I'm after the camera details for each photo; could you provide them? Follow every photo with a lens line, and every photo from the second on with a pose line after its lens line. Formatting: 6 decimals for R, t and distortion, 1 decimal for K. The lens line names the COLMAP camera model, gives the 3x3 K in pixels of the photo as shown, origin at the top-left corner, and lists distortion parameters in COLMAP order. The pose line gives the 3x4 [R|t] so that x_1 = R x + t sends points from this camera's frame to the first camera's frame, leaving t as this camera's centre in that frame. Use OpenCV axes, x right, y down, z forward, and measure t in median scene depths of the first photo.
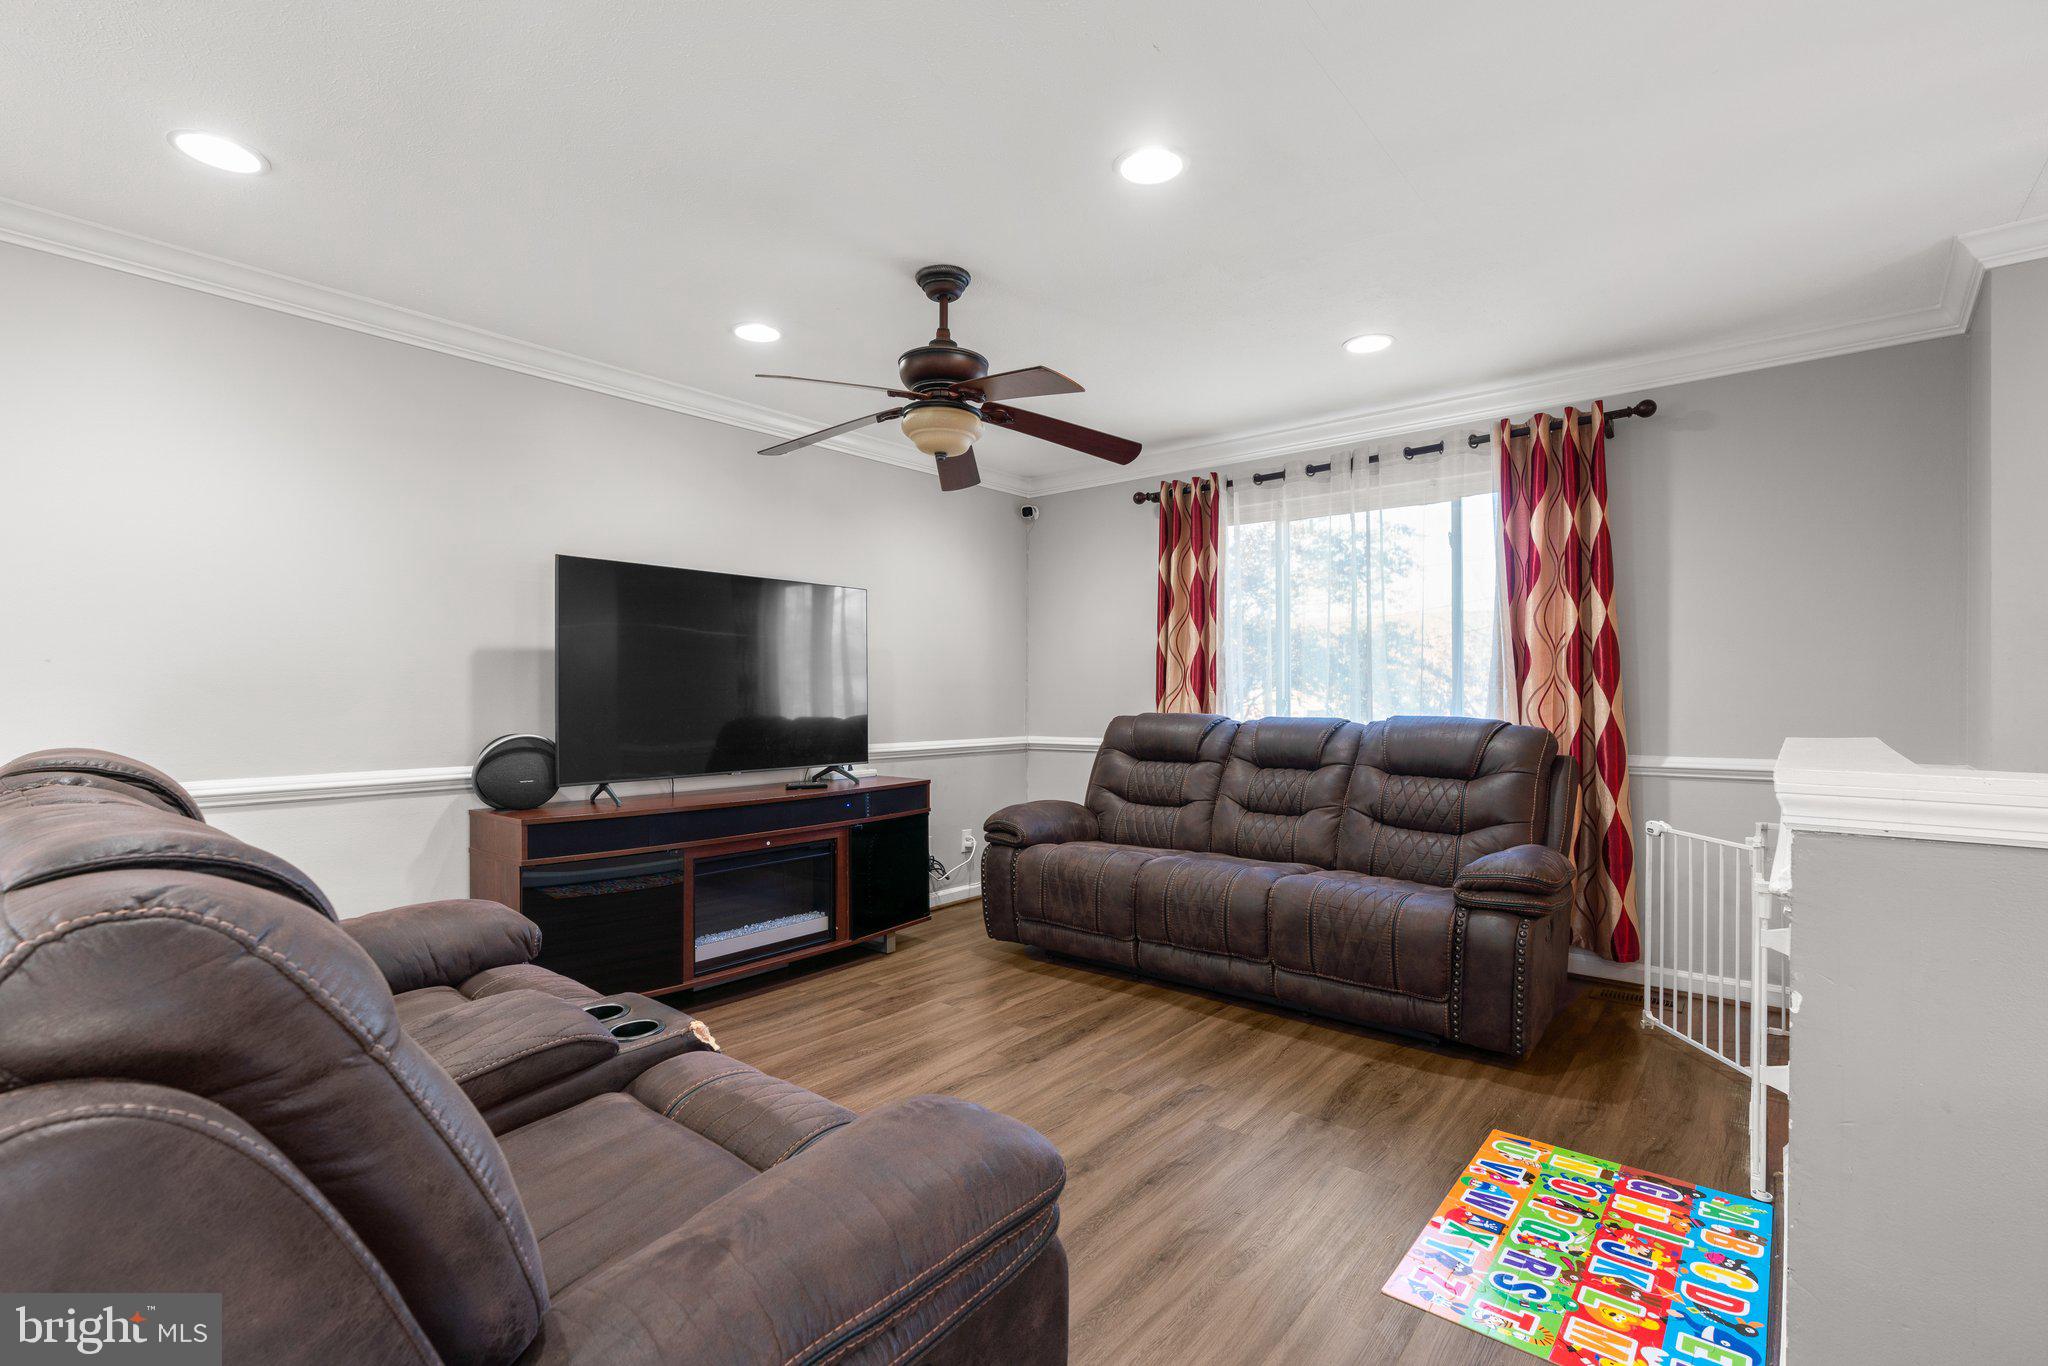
lens RADIAL K [[924.6, 0, 1026.1], [0, 924.6, 699.0], [0, 0, 1]] dist [-0.011296, 0.005524]
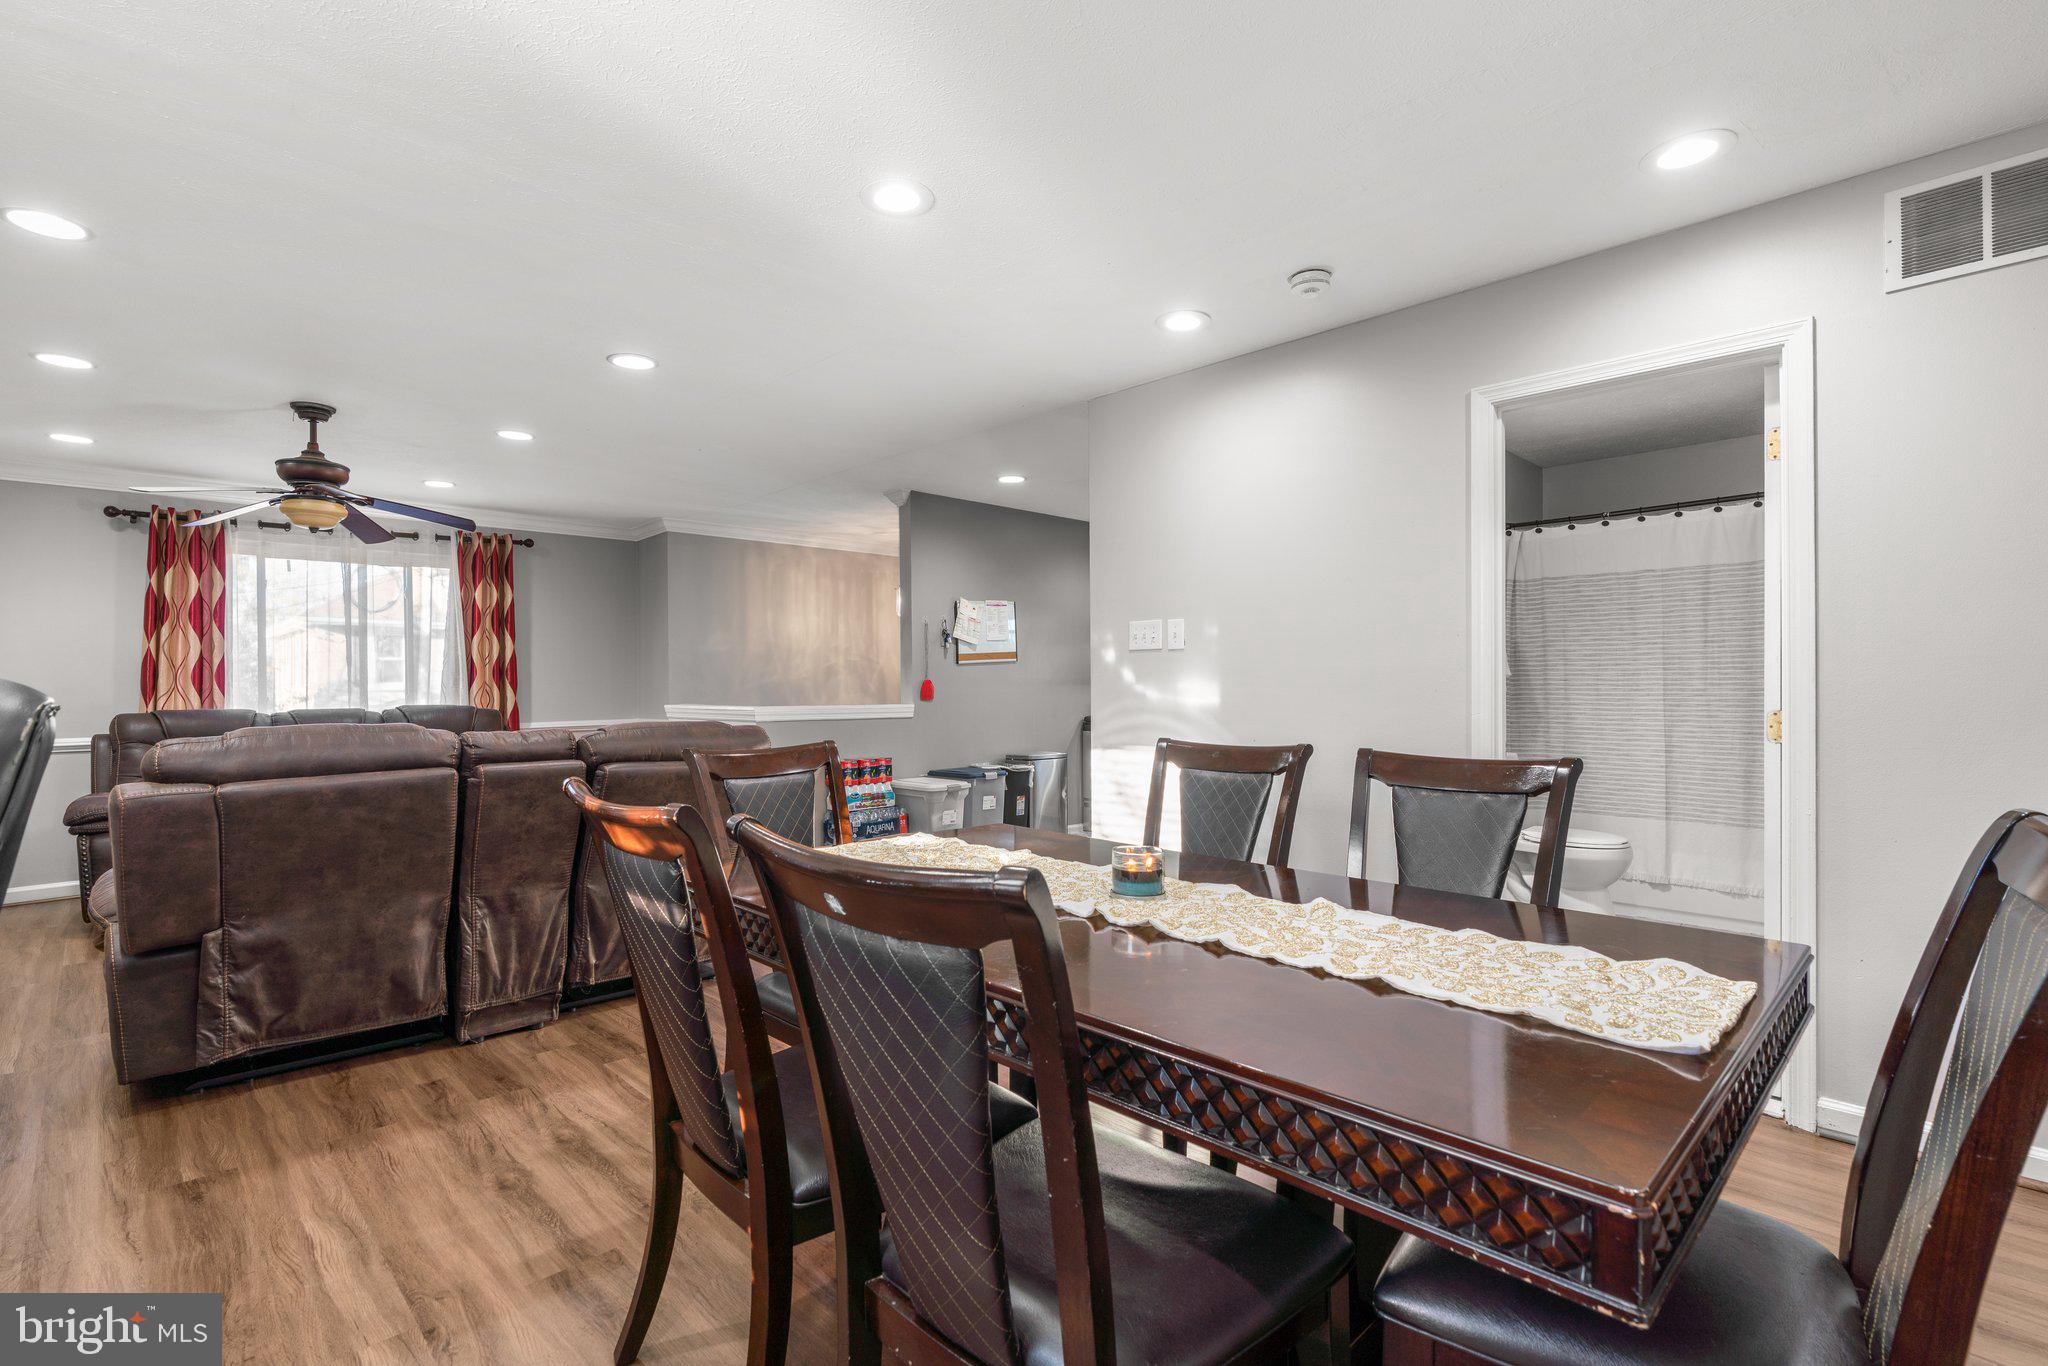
lens RADIAL K [[924.6, 0, 1026.1], [0, 924.6, 699.0], [0, 0, 1]] dist [-0.011296, 0.005524]
pose [[0.057136, -0.019310, 0.998180, -1.095073], [0.012446, 0.999749, 0.018628, -0.009114], [-0.998289, 0.011359, 0.057362, -0.141650]]
